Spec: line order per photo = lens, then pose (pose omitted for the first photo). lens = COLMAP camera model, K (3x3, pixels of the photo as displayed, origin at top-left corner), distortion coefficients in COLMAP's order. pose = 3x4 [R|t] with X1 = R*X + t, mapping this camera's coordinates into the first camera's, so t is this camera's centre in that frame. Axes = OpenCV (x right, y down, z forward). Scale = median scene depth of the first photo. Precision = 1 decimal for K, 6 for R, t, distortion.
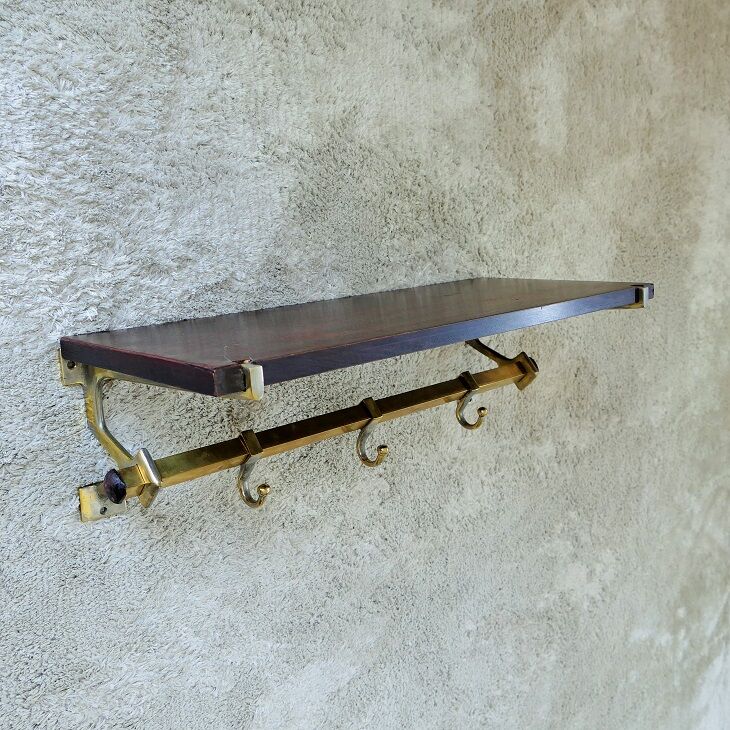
lens RADIAL K [[789.9, 0, 362.2], [0, 789.9, 367.0], [0, 0, 1]] dist [-0.010980, 0.000000]
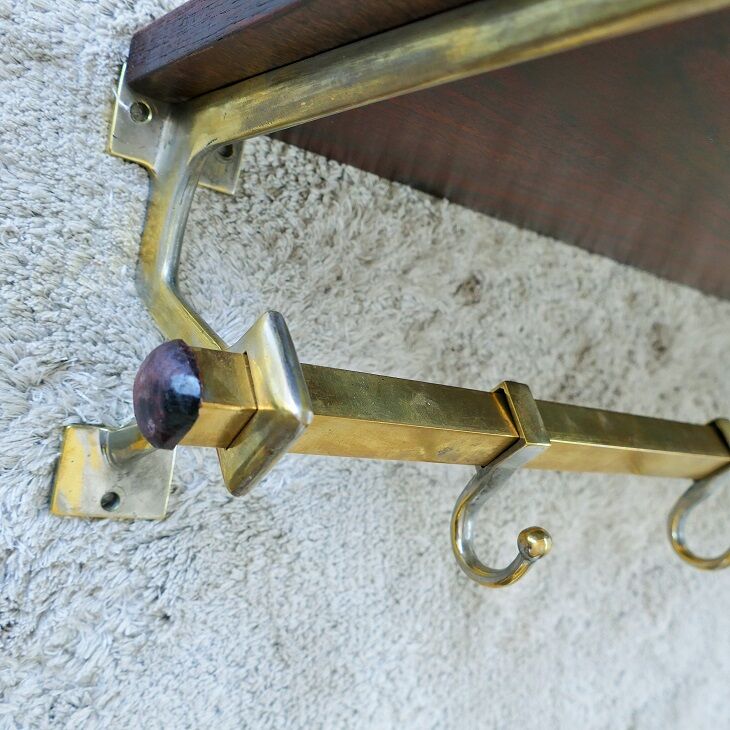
lens RADIAL K [[789.9, 0, 368.8], [0, 789.9, 362.5], [0, 0, 1]] dist [-0.010980, 0.000000]
pose [[0.994278, 0.050139, -0.094330, -0.101776], [-0.052381, 0.998397, -0.021442, 0.193255], [0.093104, 0.026261, 0.995310, 0.292155]]
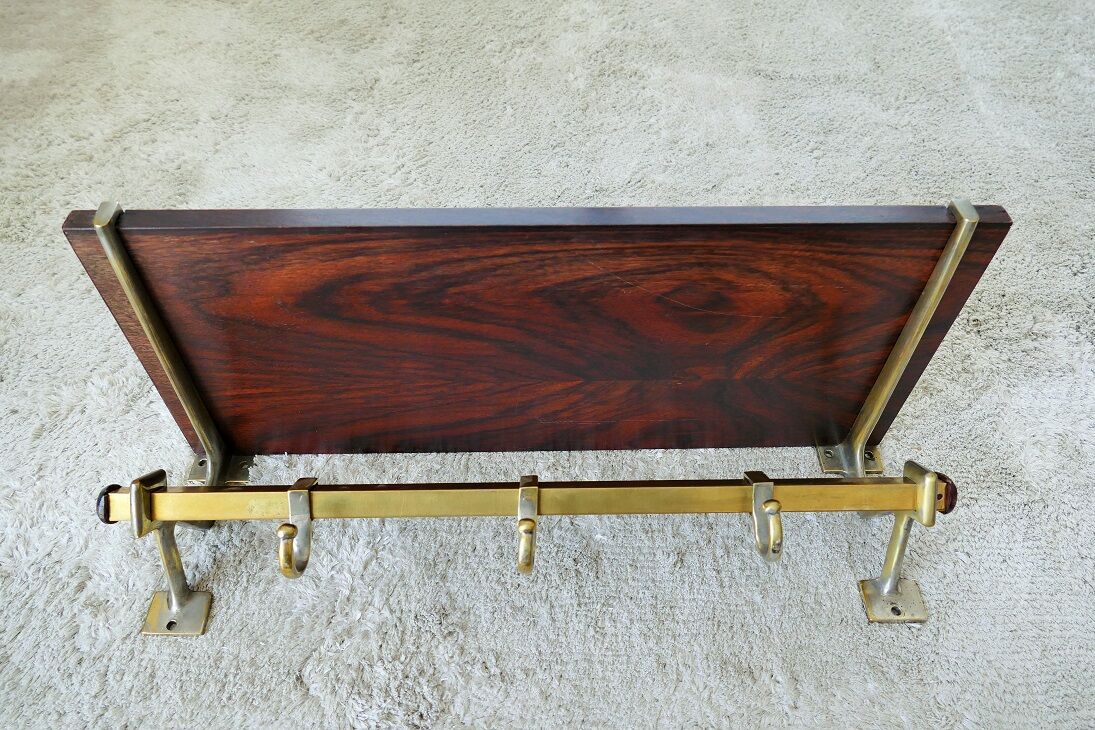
lens RADIAL K [[791.6, 0, 547.2], [0, 791.6, 363.6], [0, 0, 1]] dist [-0.010028, -0.003396]
pose [[0.054397, -0.996895, -0.056940, -0.018196], [0.983163, 0.063436, -0.171367, 0.357196], [0.174447, -0.046660, 0.983560, 0.136700]]
